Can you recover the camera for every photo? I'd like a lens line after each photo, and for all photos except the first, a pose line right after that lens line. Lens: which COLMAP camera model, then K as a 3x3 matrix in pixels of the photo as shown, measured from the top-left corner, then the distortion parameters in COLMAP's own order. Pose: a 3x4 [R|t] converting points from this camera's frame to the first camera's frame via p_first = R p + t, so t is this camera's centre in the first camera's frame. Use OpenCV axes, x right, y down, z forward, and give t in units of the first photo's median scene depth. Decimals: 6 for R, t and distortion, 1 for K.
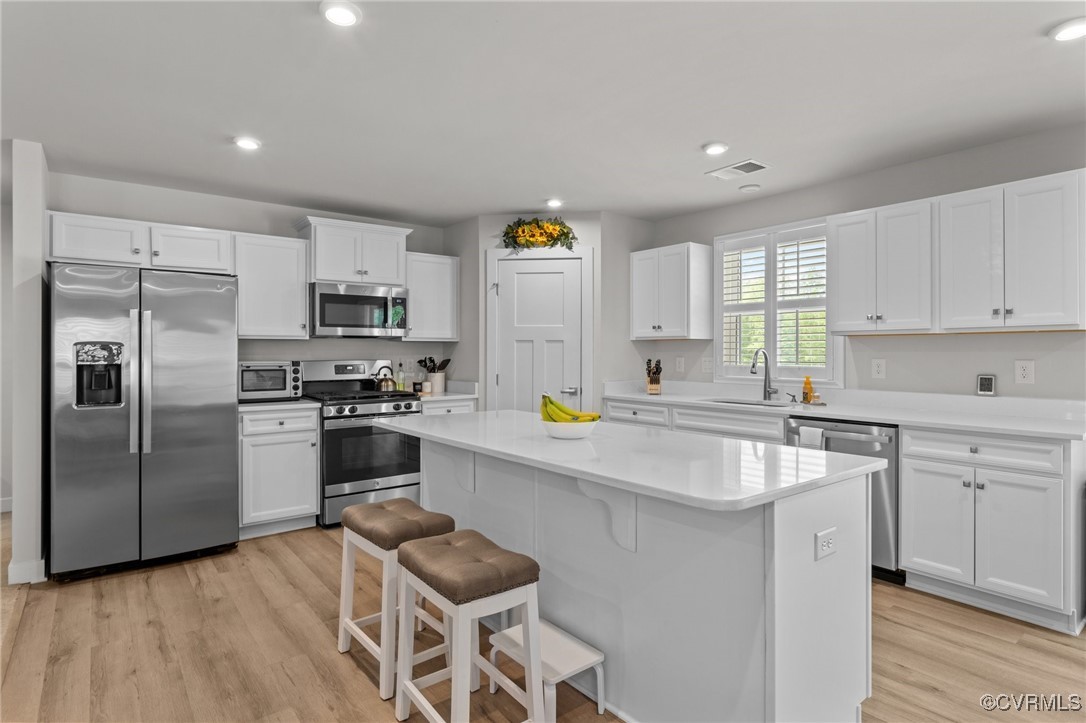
lens RADIAL K [[576.3, 0, 539.4], [0, 576.3, 353.7], [0, 0, 1]] dist [-0.004132, 0.008065]
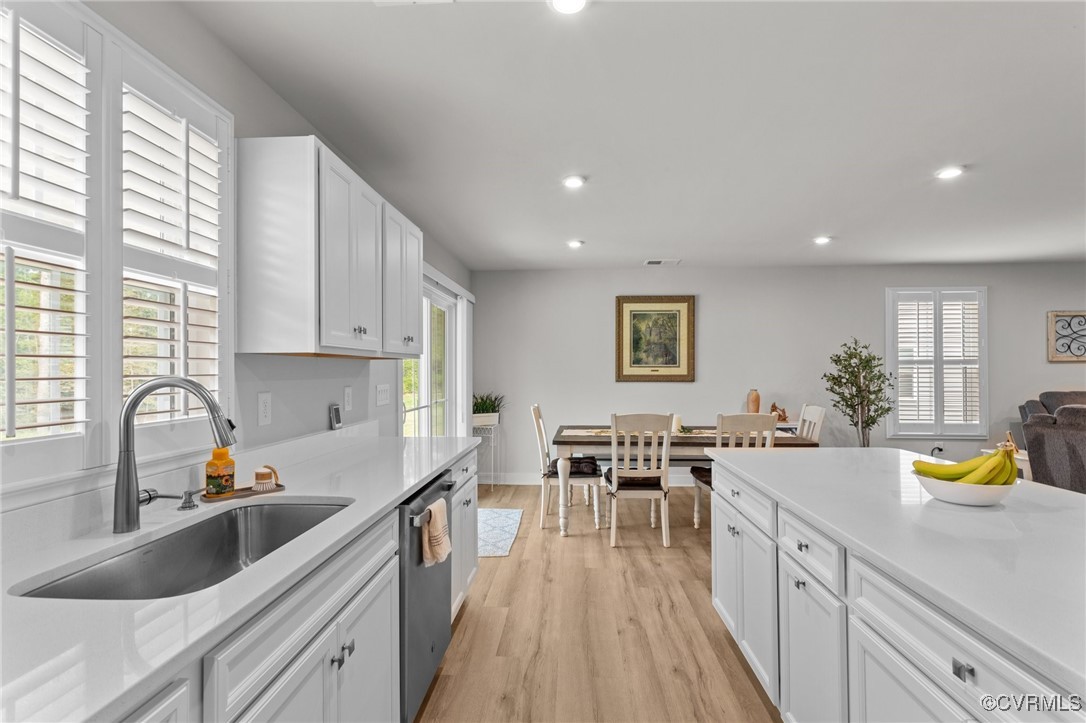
lens RADIAL K [[519.4, 0, 544.6], [0, 519.4, 365.3], [0, 0, 1]] dist [0.001786, 0.000608]
pose [[-0.759388, 0.008623, 0.650580, 0.009913], [0.005116, 0.999960, -0.007281, -0.011402], [-0.650617, -0.002201, -0.759402, 0.953856]]
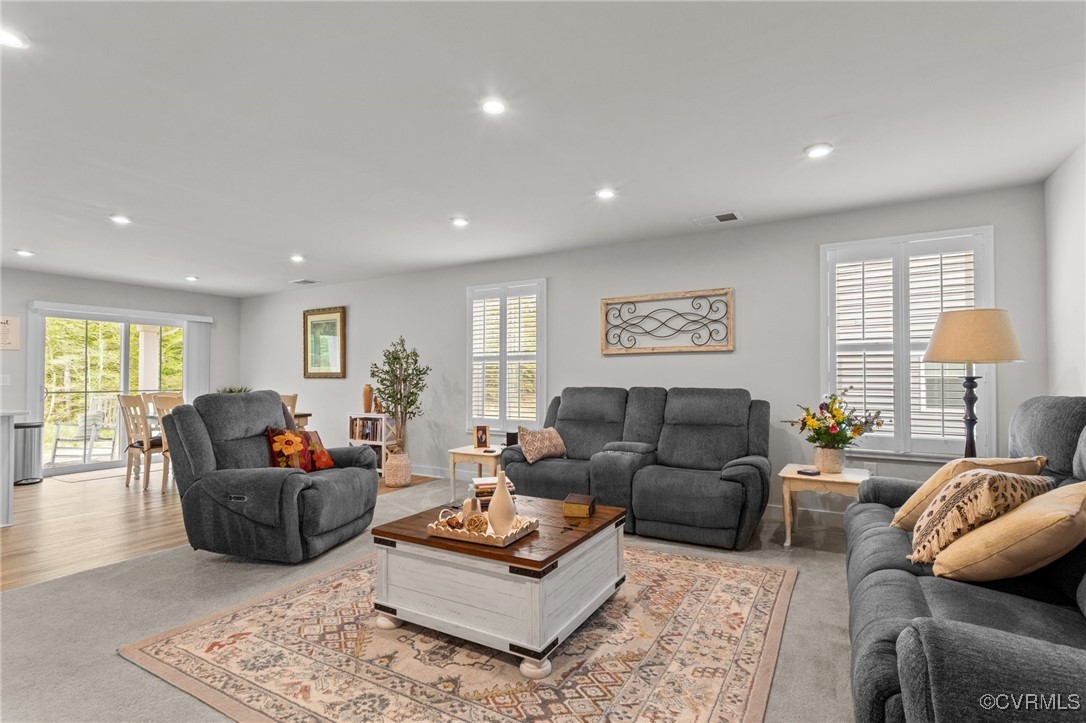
lens RADIAL K [[519.4, 0, 544.6], [0, 519.4, 365.3], [0, 0, 1]] dist [0.001786, 0.000608]
pose [[-0.378132, 0.026477, 0.925373, -1.021122], [0.005701, 0.999639, -0.026272, 0.025635], [-0.925734, -0.004659, -0.378146, -0.157407]]
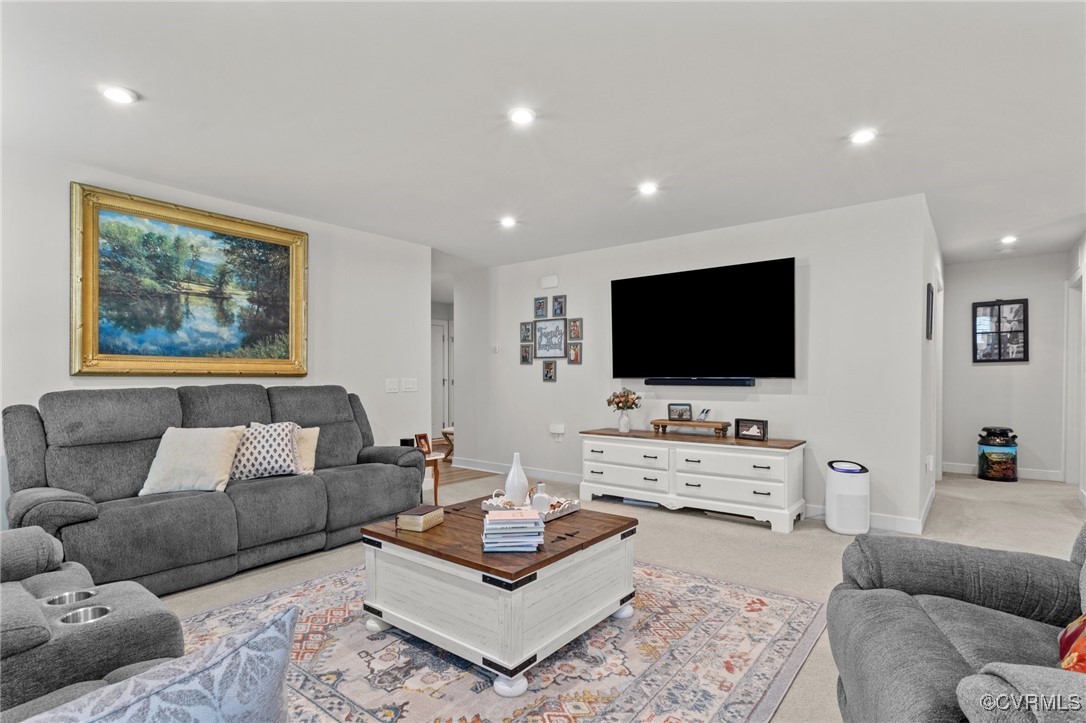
lens RADIAL K [[549.4, 0, 543.7], [0, 549.4, 380.9], [0, 0, 1]] dist [0.000115, -0.000251]
pose [[0.239807, 0.010149, -0.970767, 0.039428], [-0.001054, 0.999947, 0.010194, 0.026483], [0.970820, -0.001422, 0.239805, -0.420382]]
